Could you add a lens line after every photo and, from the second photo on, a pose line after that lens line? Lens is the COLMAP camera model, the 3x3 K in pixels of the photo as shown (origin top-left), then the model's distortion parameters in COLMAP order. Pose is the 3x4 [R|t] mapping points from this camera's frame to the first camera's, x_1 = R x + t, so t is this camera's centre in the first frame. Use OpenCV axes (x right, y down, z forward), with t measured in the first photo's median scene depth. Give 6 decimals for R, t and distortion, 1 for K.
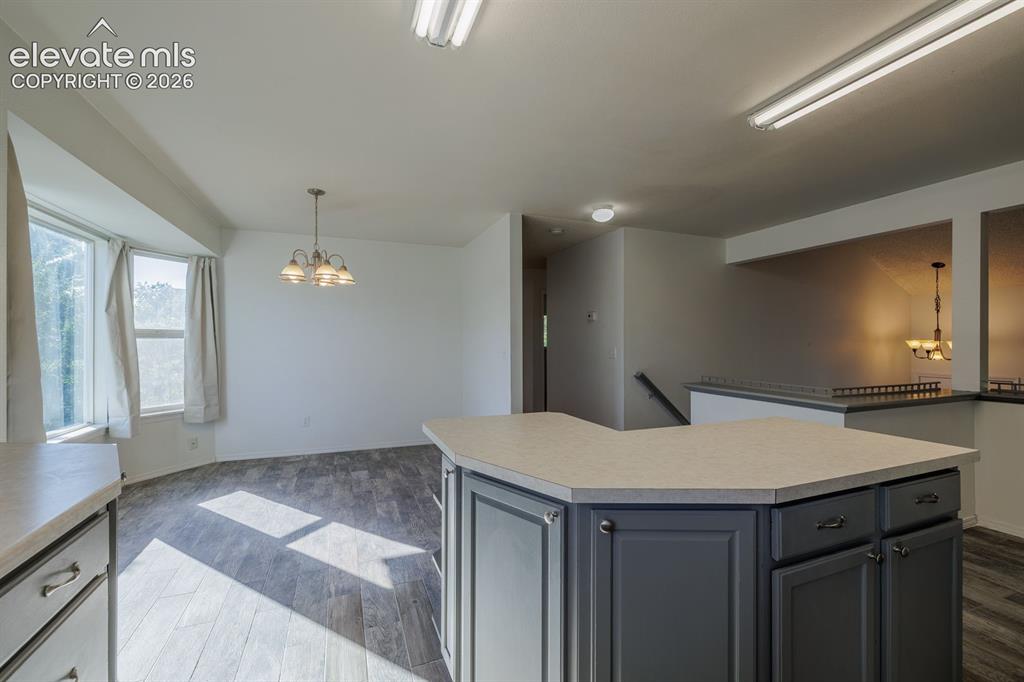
lens RADIAL K [[428.3, 0, 509.4], [0, 428.3, 340.7], [0, 0, 1]] dist [-0.002965, -0.000248]
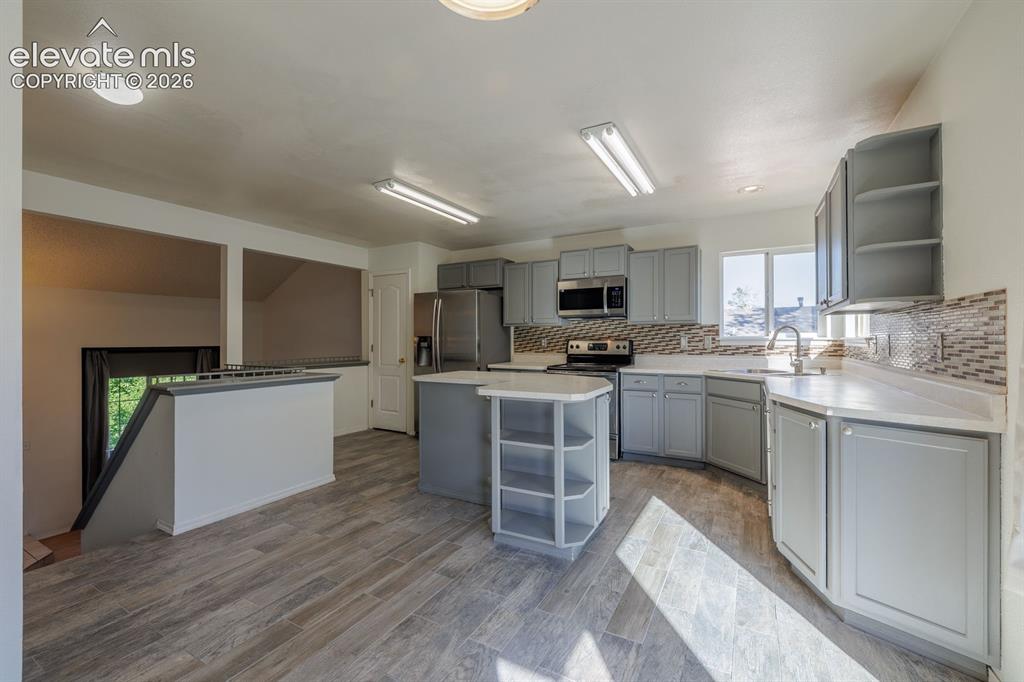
lens RADIAL K [[428.3, 0, 509.4], [0, 428.3, 340.7], [0, 0, 1]] dist [-0.002965, -0.000248]
pose [[-0.622313, -0.009310, 0.782713, -0.537817], [-0.010682, 0.999937, 0.003400, 0.020240], [-0.782696, -0.006245, -0.622373, 1.024432]]
